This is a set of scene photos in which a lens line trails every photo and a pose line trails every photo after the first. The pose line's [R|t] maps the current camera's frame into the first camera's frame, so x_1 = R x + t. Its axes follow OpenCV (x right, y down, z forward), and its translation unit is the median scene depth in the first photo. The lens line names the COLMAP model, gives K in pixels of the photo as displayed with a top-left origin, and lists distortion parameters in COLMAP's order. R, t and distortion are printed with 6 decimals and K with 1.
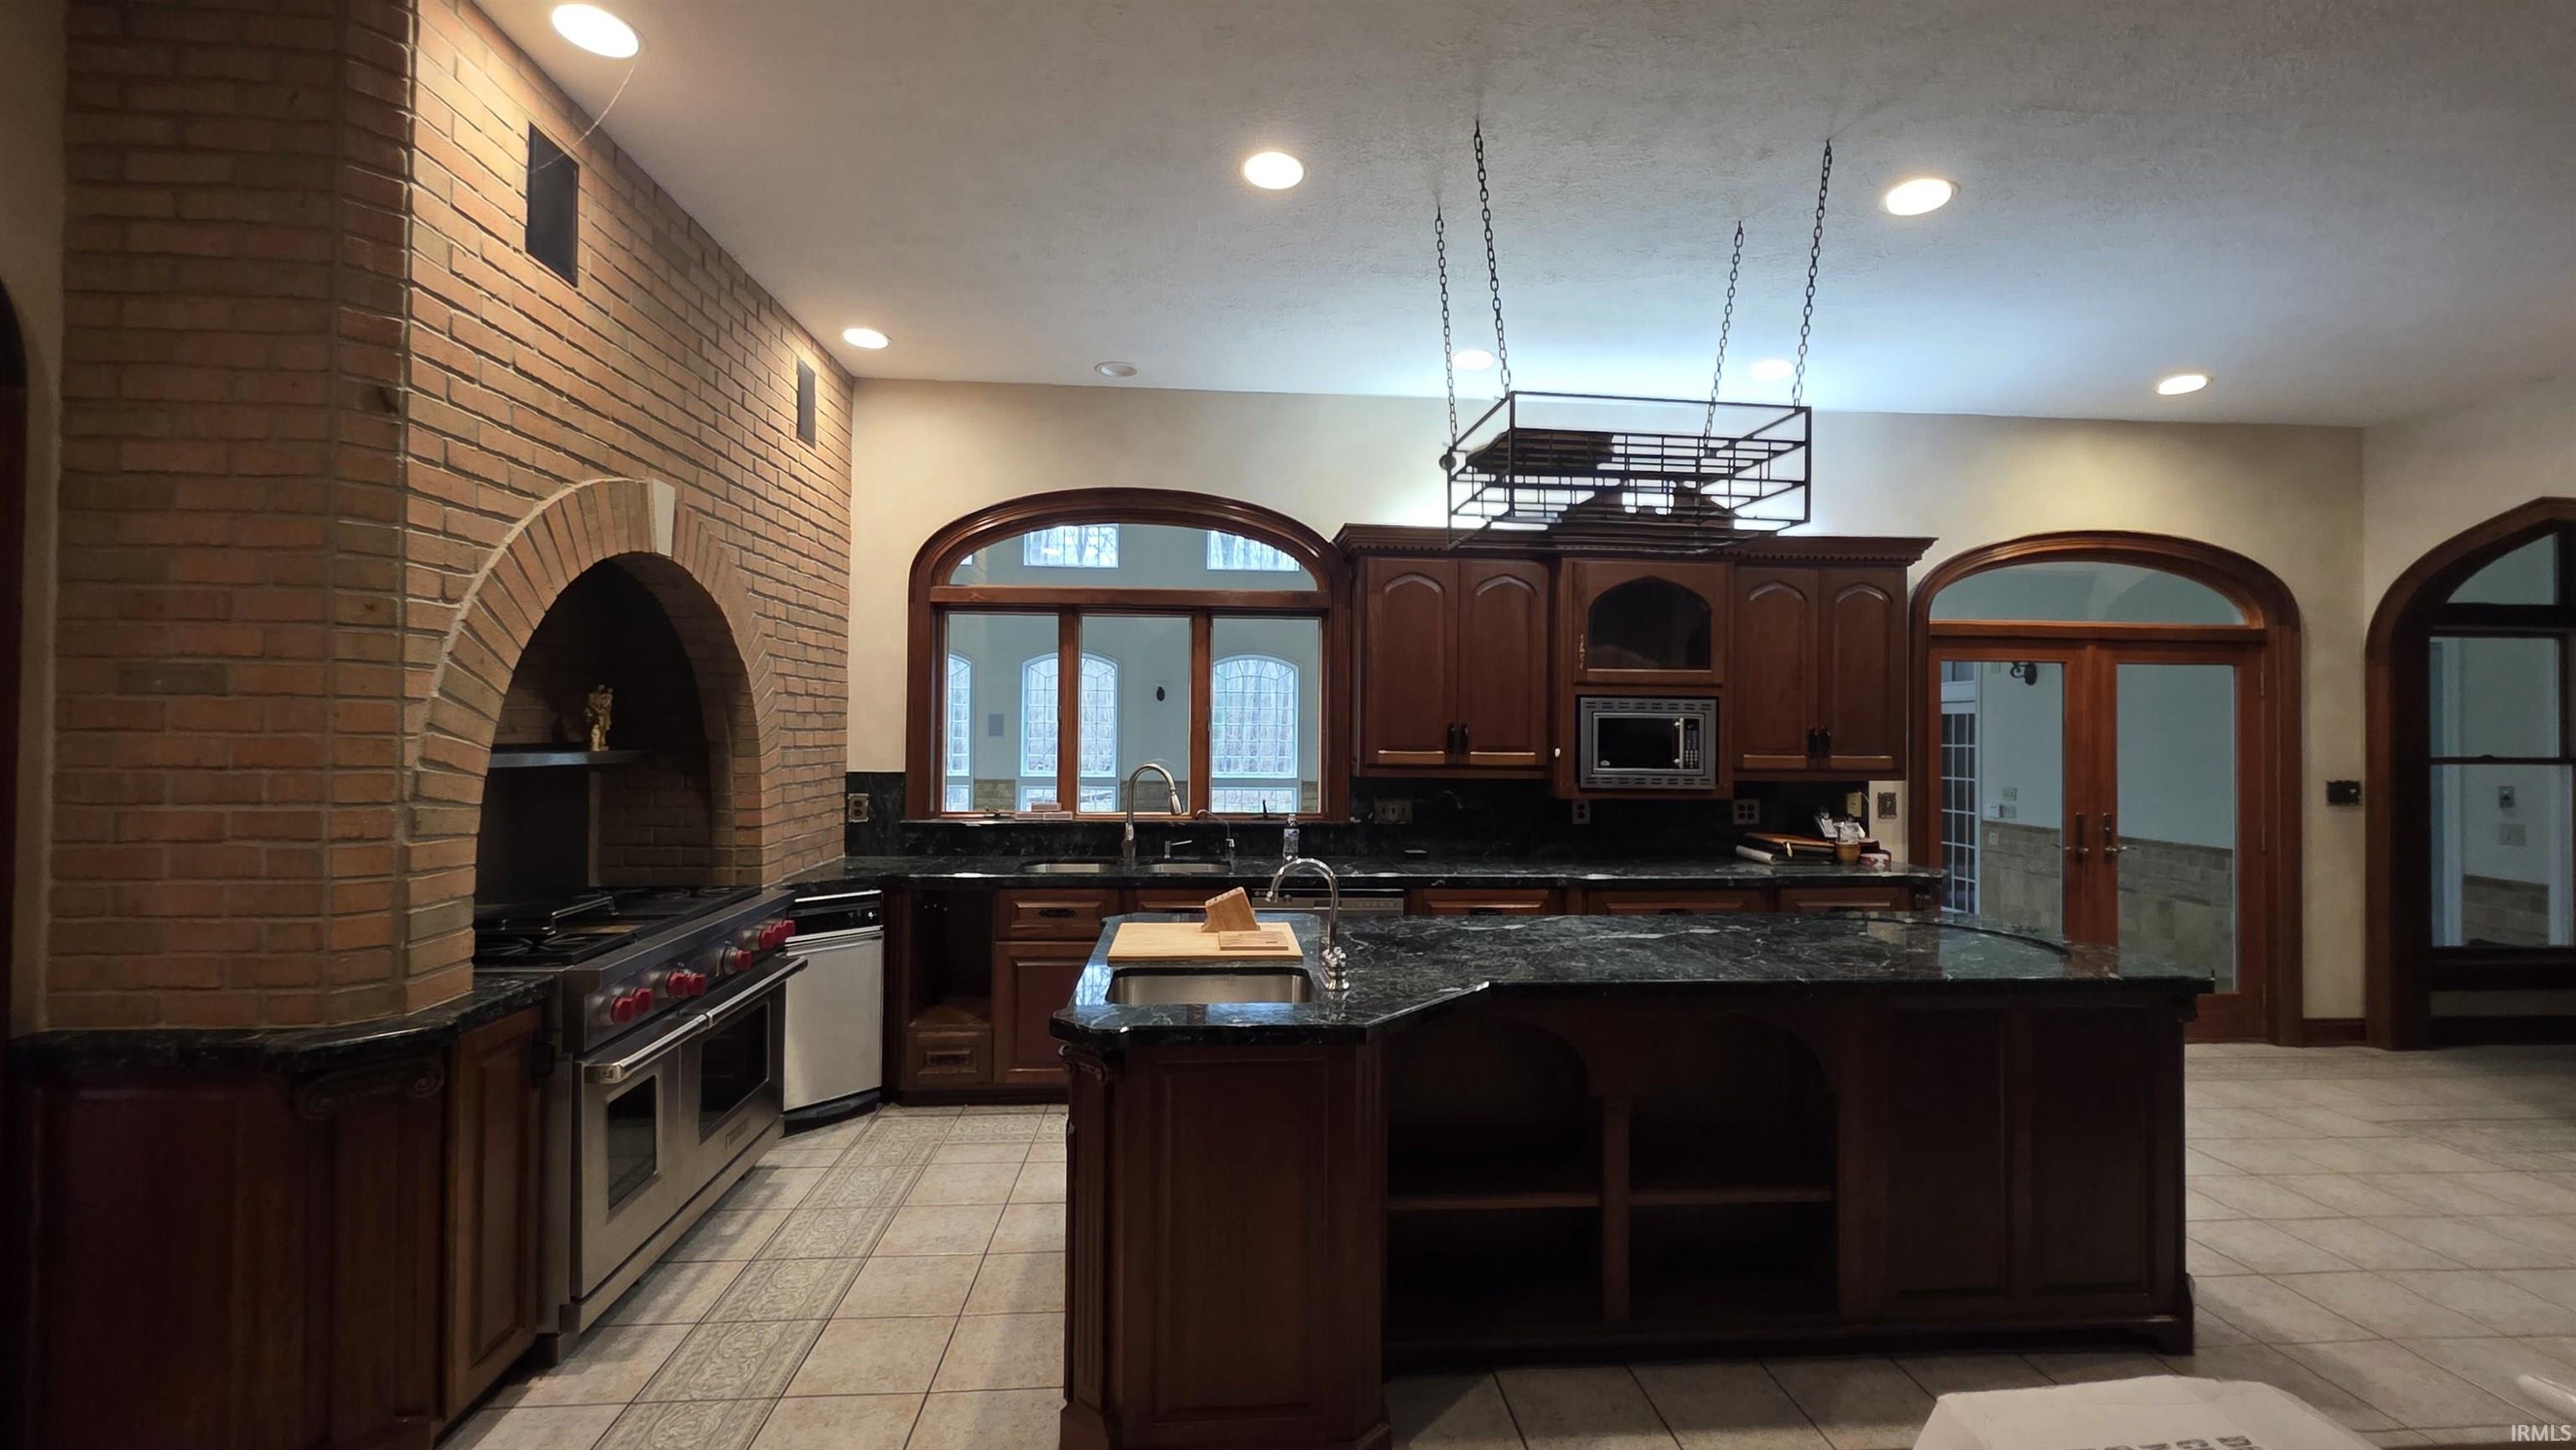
lens RADIAL K [[1074.2, 0, 1288.0], [0, 1074.2, 725.0], [0, 0, 1]] dist [0.000451, 0.000135]
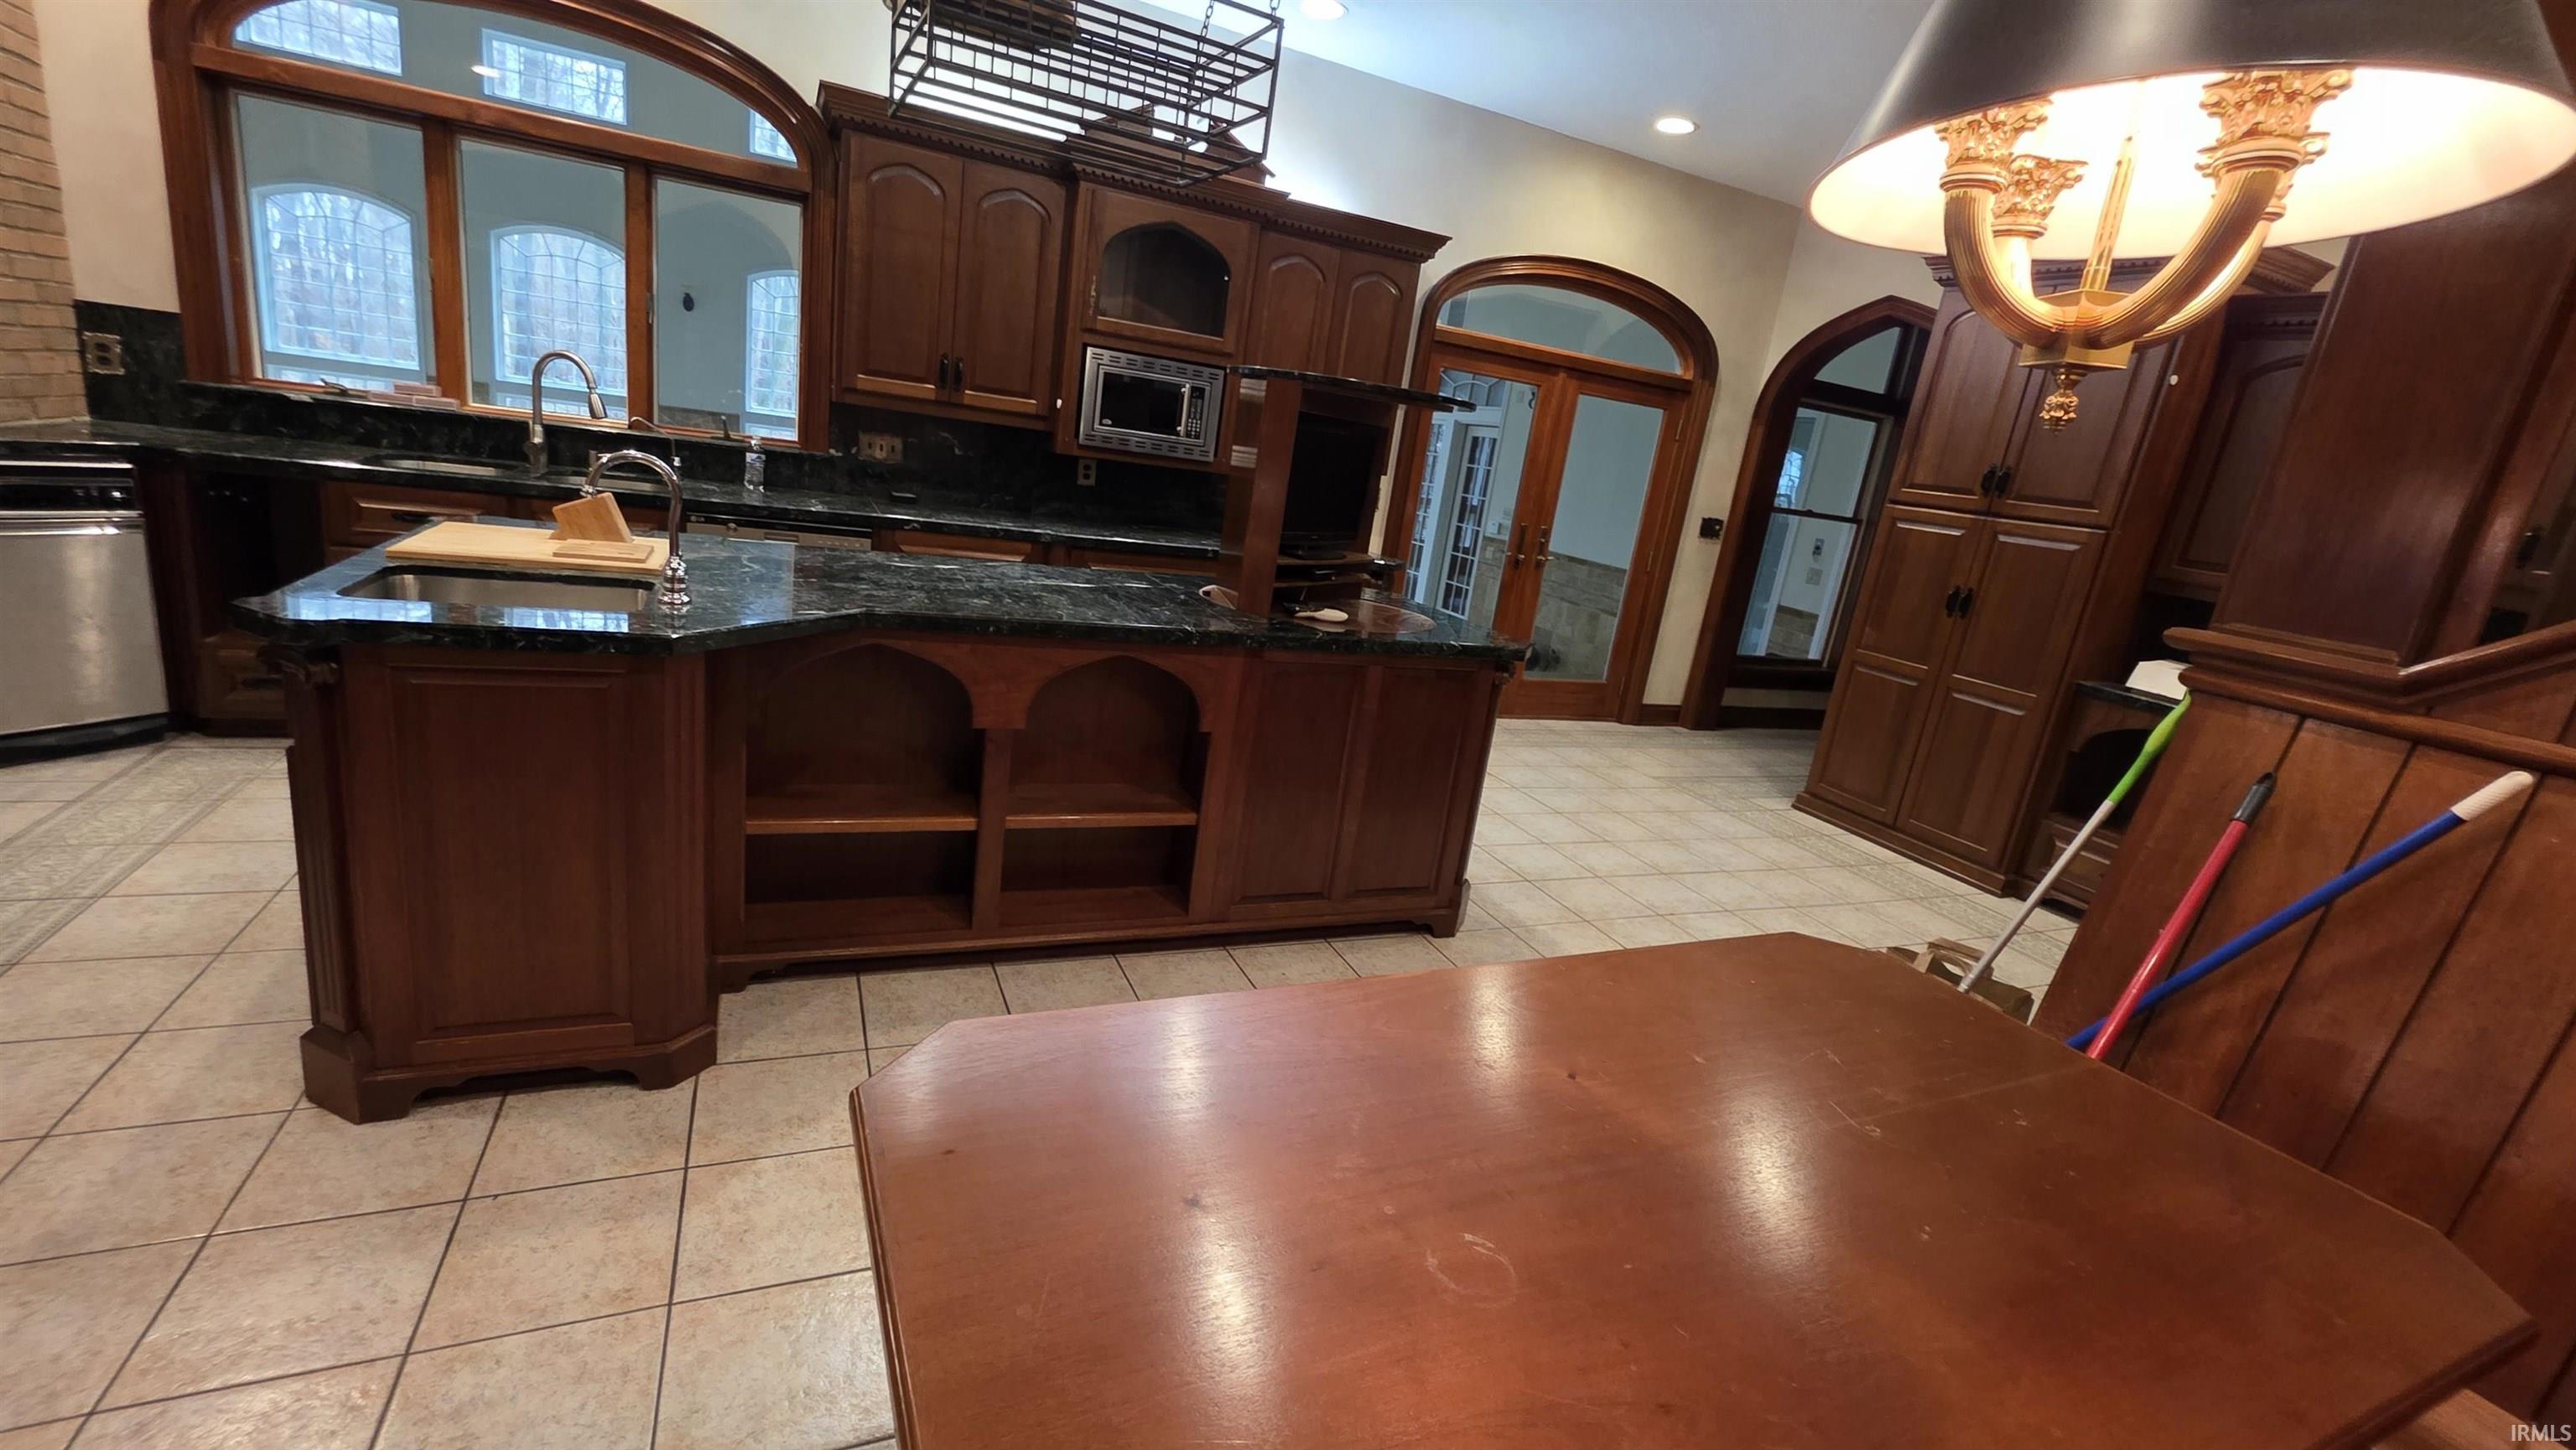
lens RADIAL K [[1058.5, 0, 1288.0], [0, 1058.5, 725.0], [0, 0, 1]] dist [-0.001945, -0.000124]
pose [[0.936188, 0.032261, 0.350015, 0.120692], [-0.130873, 0.956176, 0.261914, 0.025648], [-0.326226, -0.291008, 0.899383, 0.008430]]
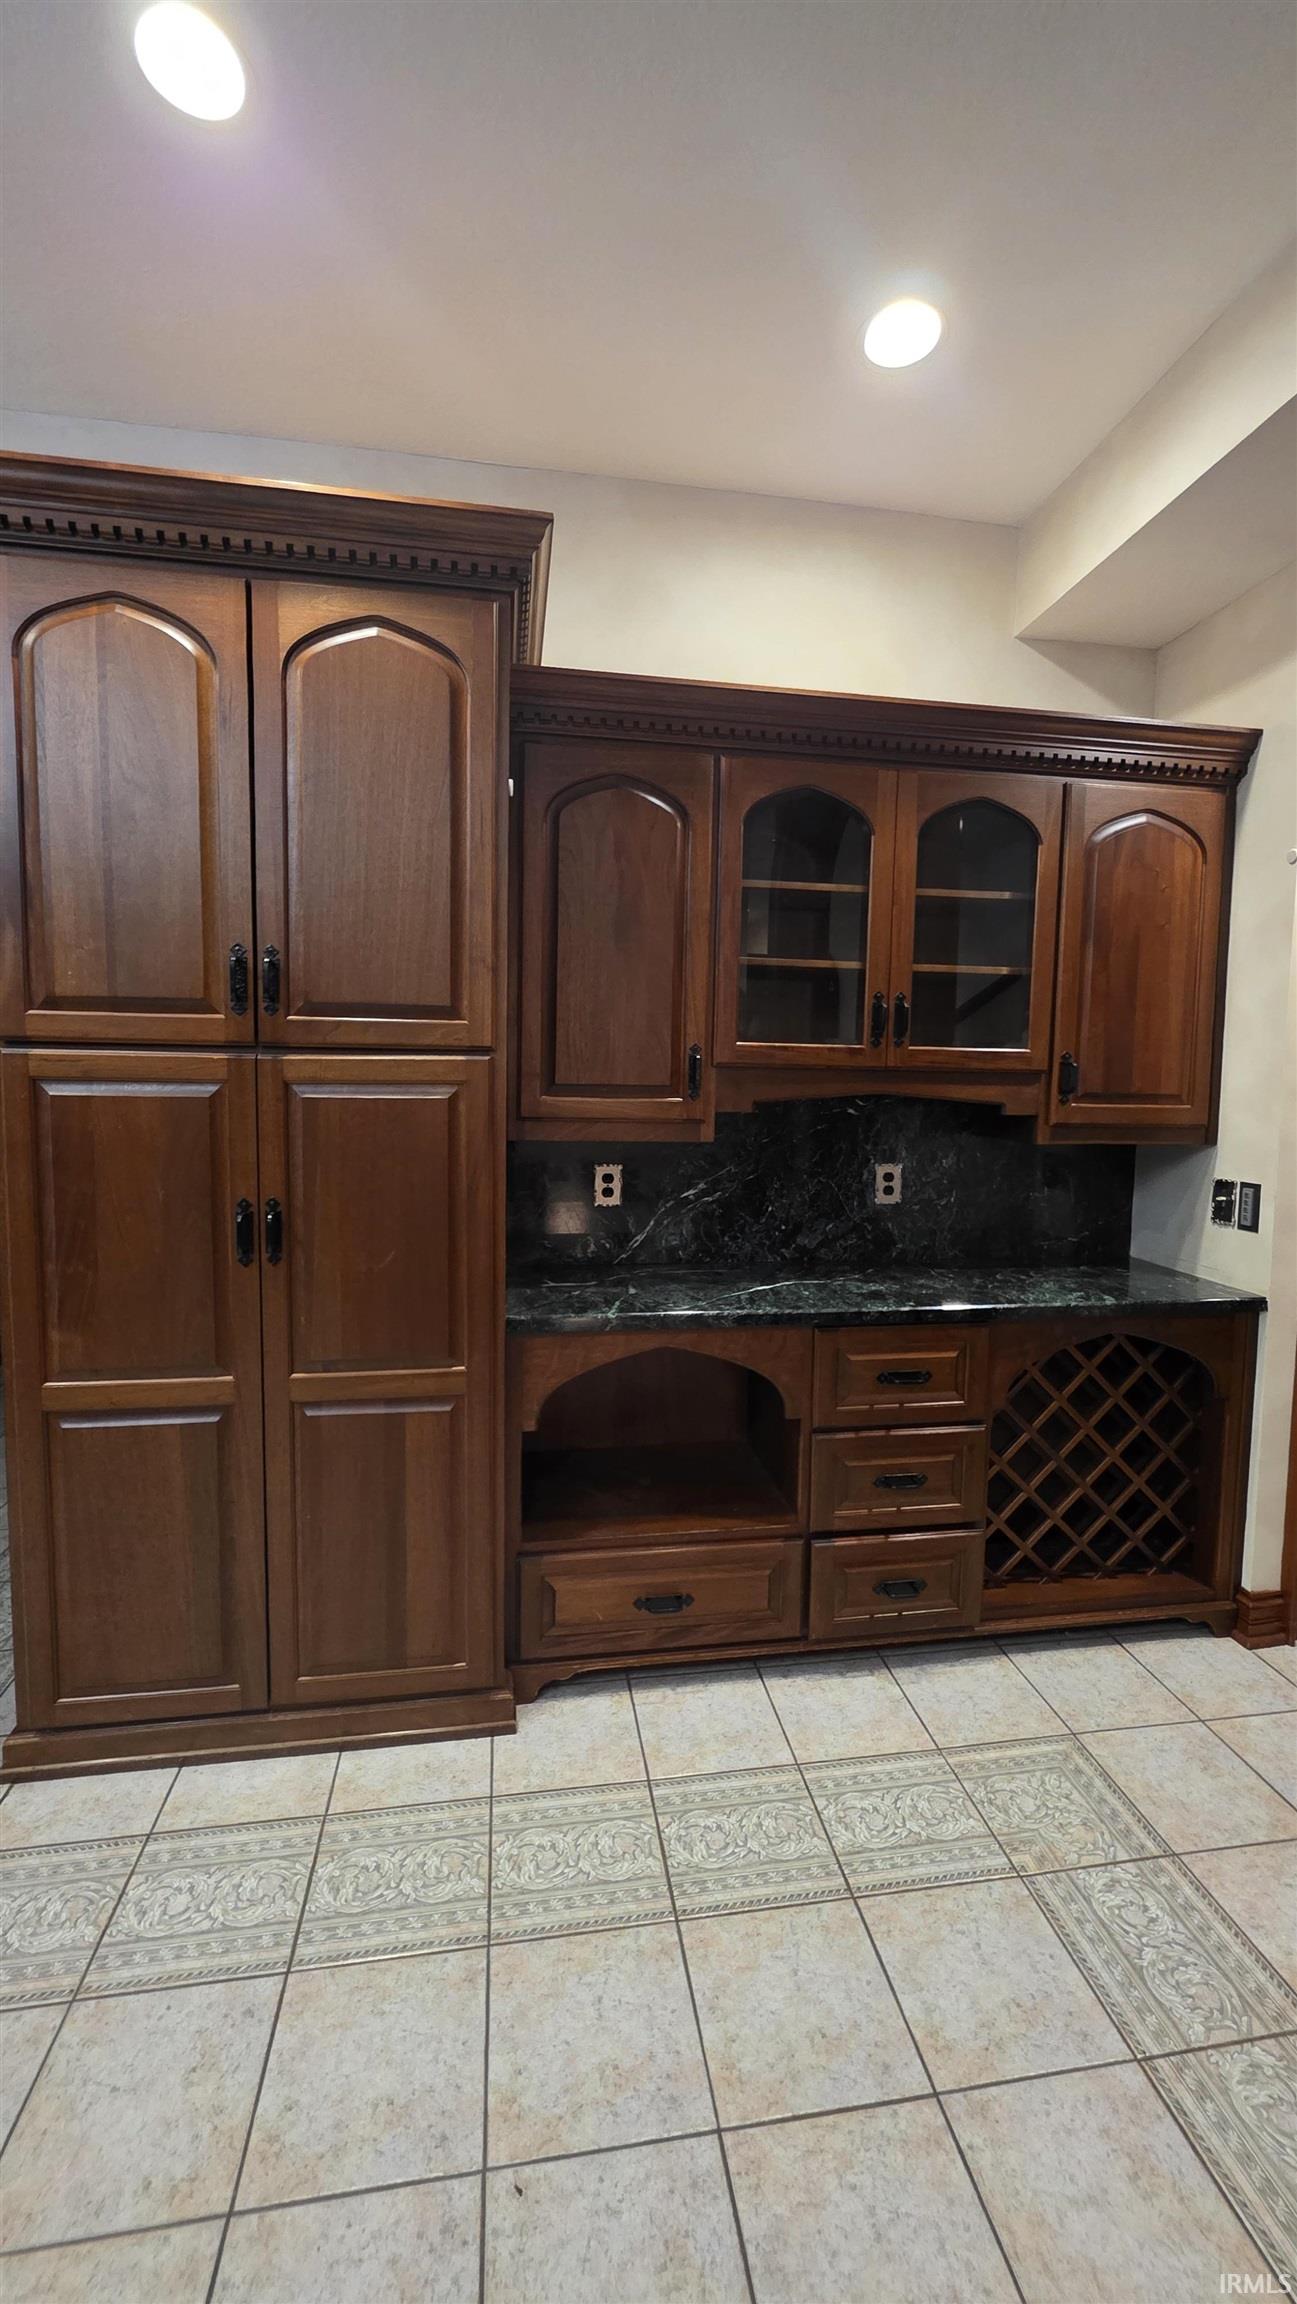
lens RADIAL K [[921.1, 0, 649.0], [0, 921.1, 1141.6], [0, 0, 1]] dist [0.000665, 0.000036]
pose [[-0.071077, -0.090513, 0.993356, 2.907614], [-0.020016, 0.995803, 0.089304, -0.047888], [-0.997270, -0.013535, -0.072590, 3.126967]]
